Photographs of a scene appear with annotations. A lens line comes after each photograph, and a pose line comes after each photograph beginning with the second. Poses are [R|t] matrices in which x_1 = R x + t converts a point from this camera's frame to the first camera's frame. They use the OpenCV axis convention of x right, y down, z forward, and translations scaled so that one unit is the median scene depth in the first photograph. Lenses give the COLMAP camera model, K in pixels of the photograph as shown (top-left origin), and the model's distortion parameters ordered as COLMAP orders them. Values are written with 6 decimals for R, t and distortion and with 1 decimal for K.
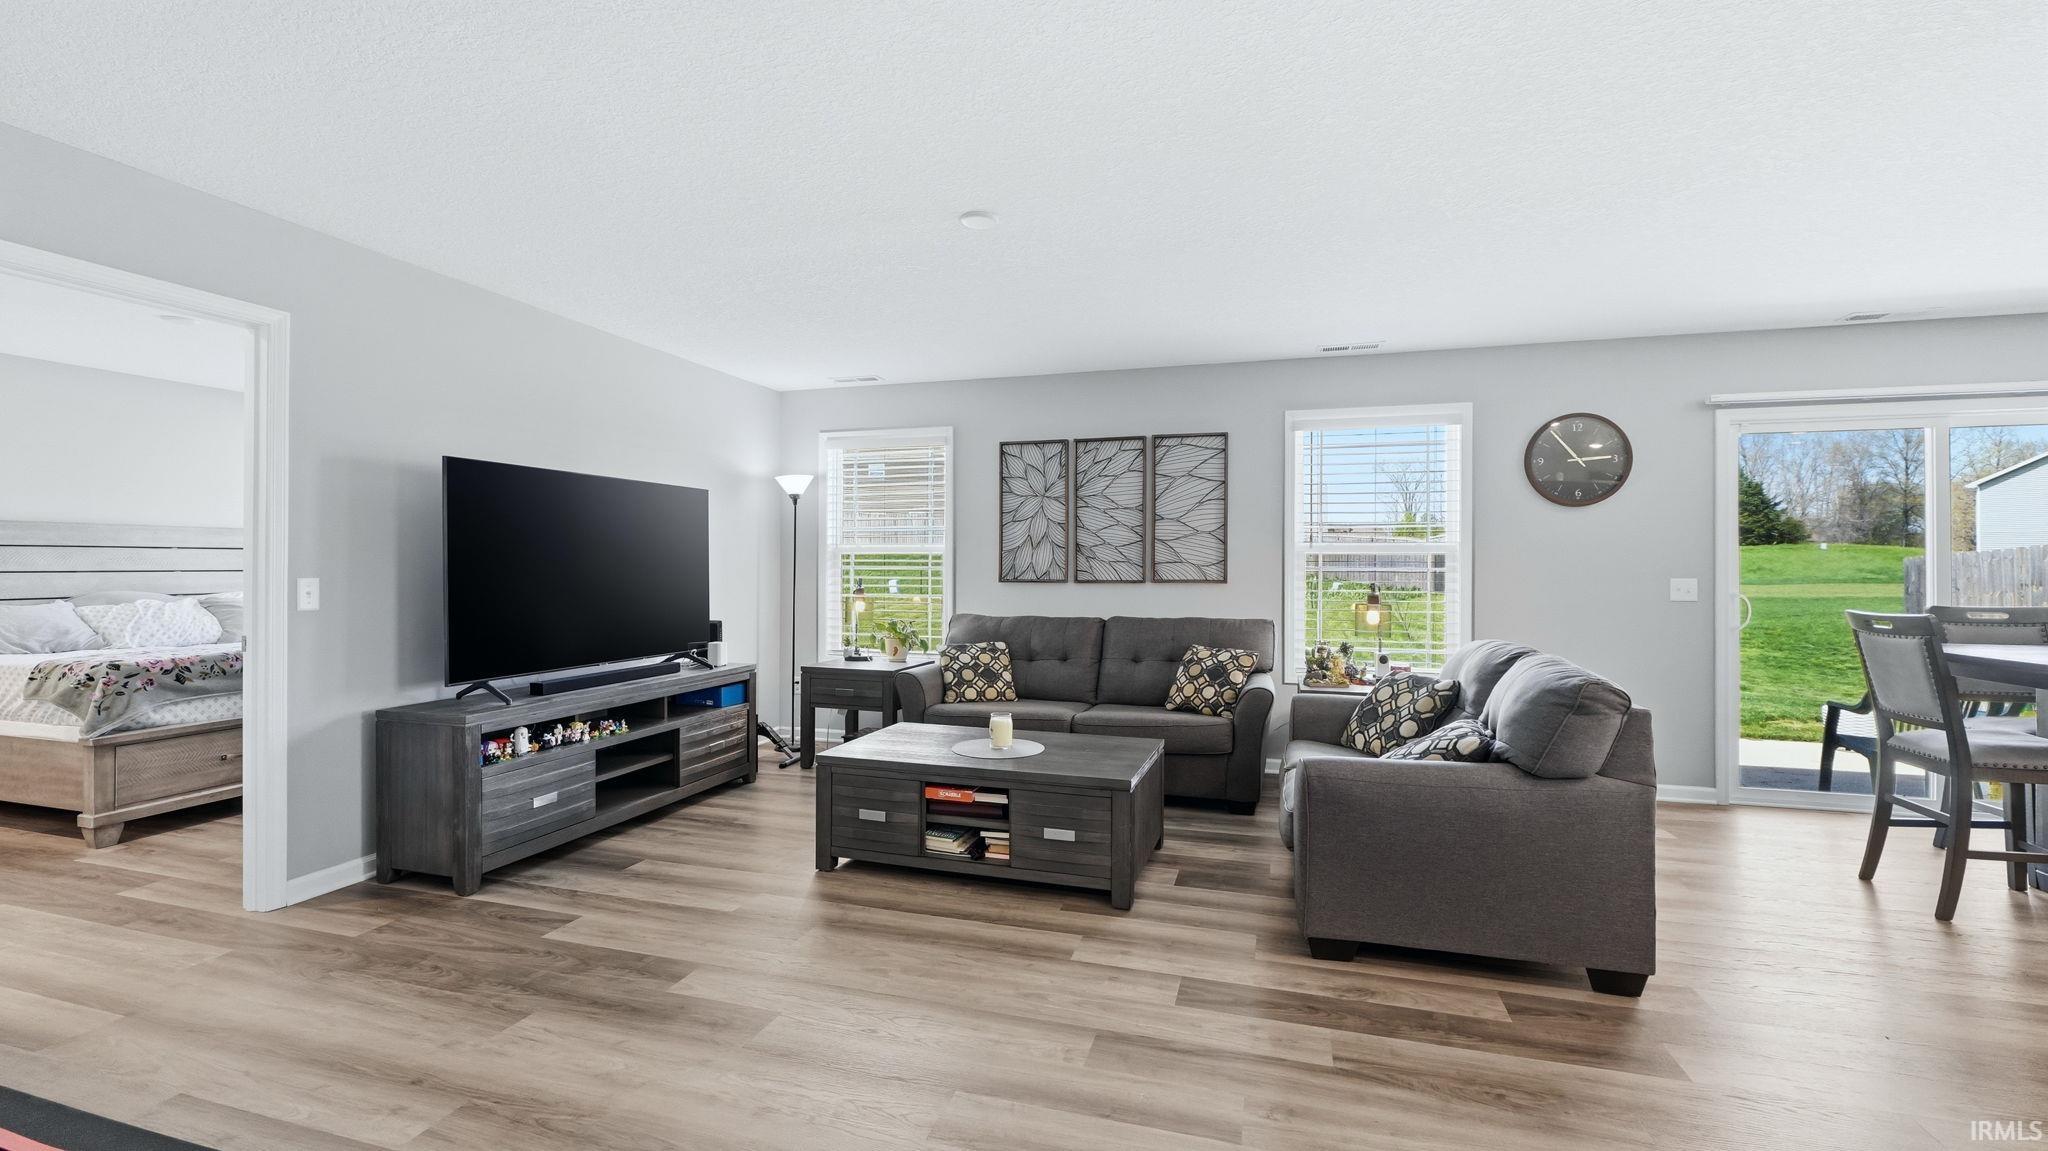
lens RADIAL K [[861.2, 0, 1029.9], [0, 861.2, 562.7], [0, 0, 1]] dist [-0.001947, 0.000358]
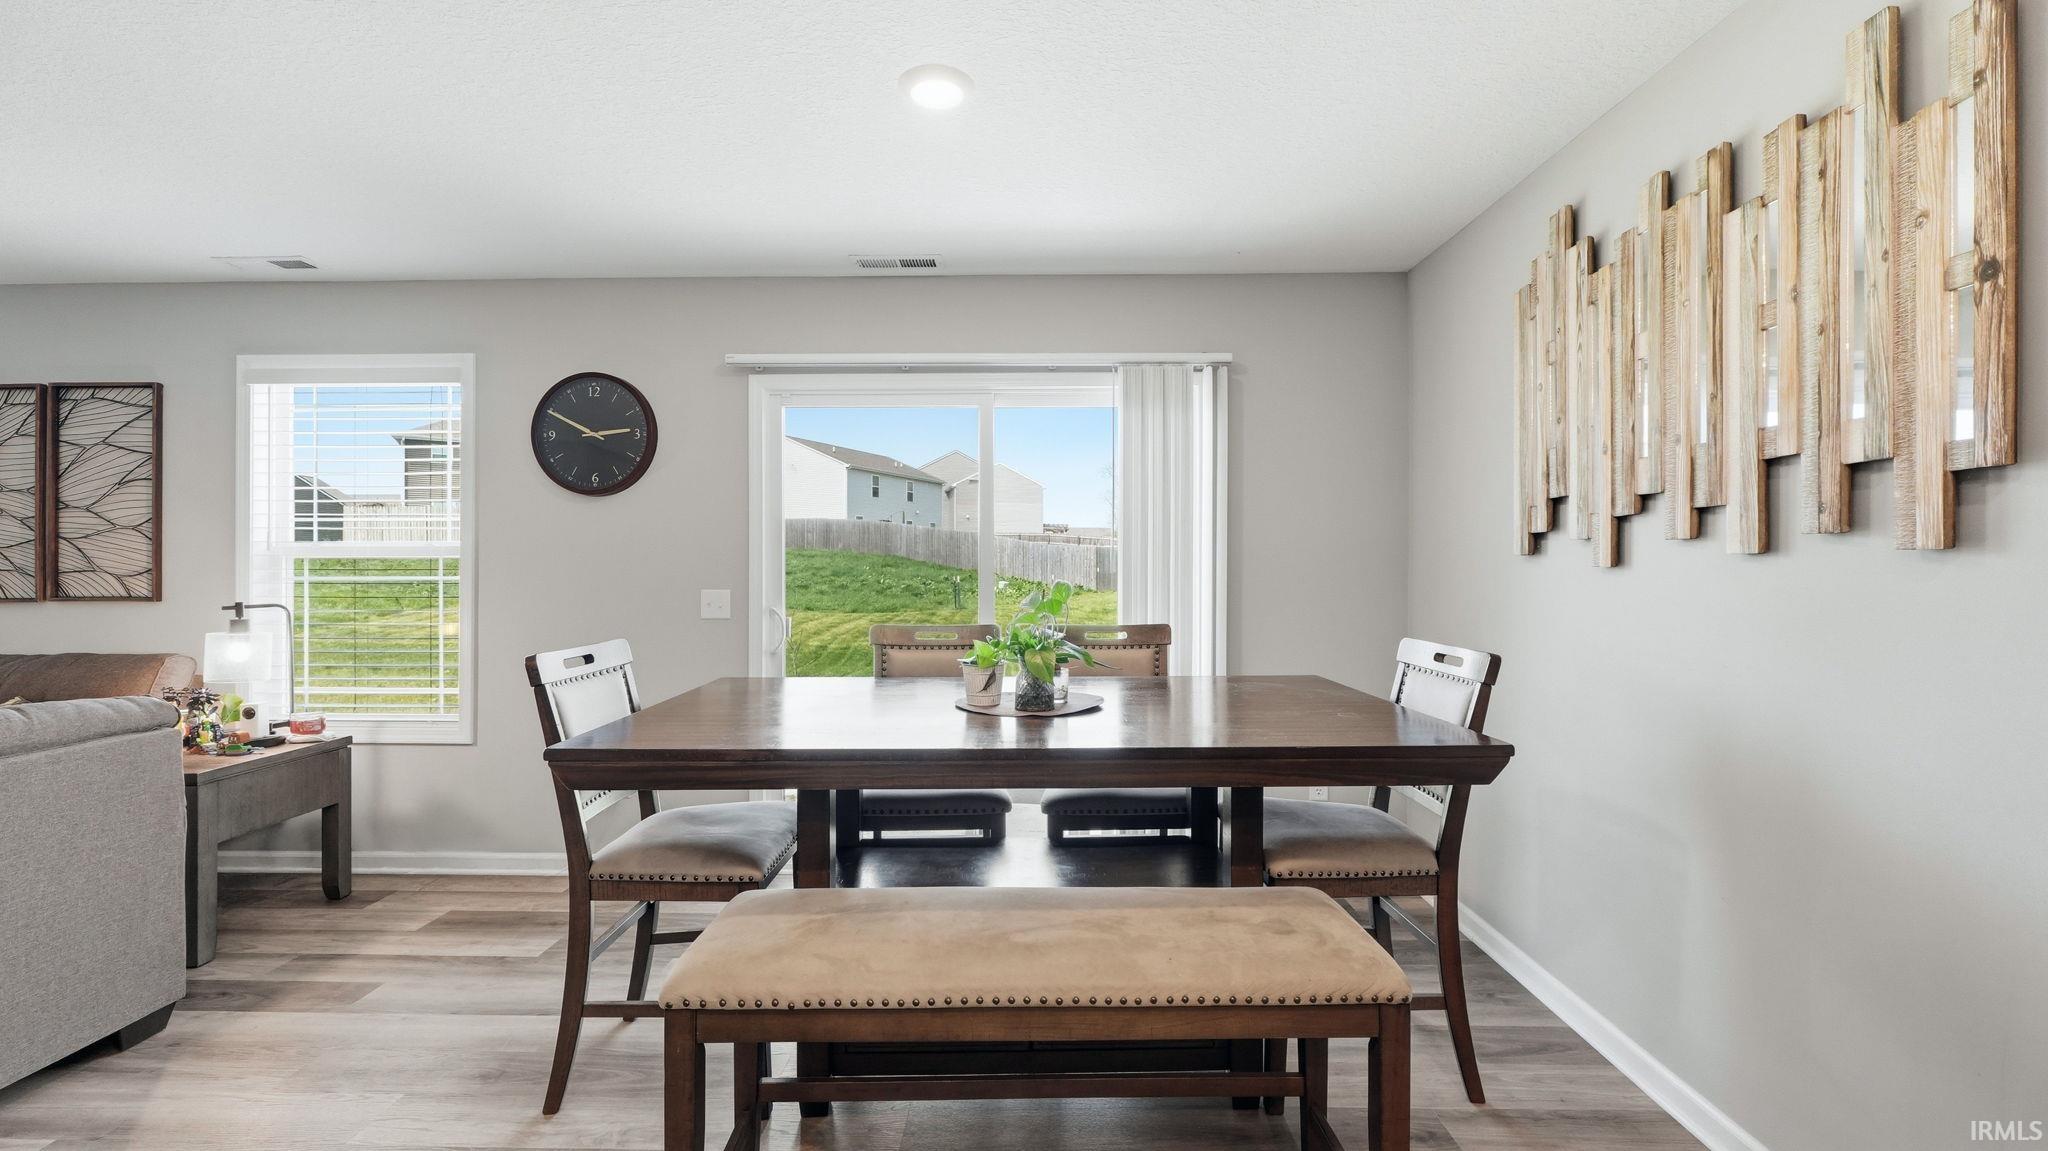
lens RADIAL K [[853.7, 0, 1025.8], [0, 853.7, 567.1], [0, 0, 1]] dist [-0.003702, -0.000056]
pose [[0.964045, -0.004888, 0.265694, 0.717551], [0.003011, 0.999968, 0.007469, -0.006420], [-0.265722, -0.006401, 0.964029, 0.155707]]
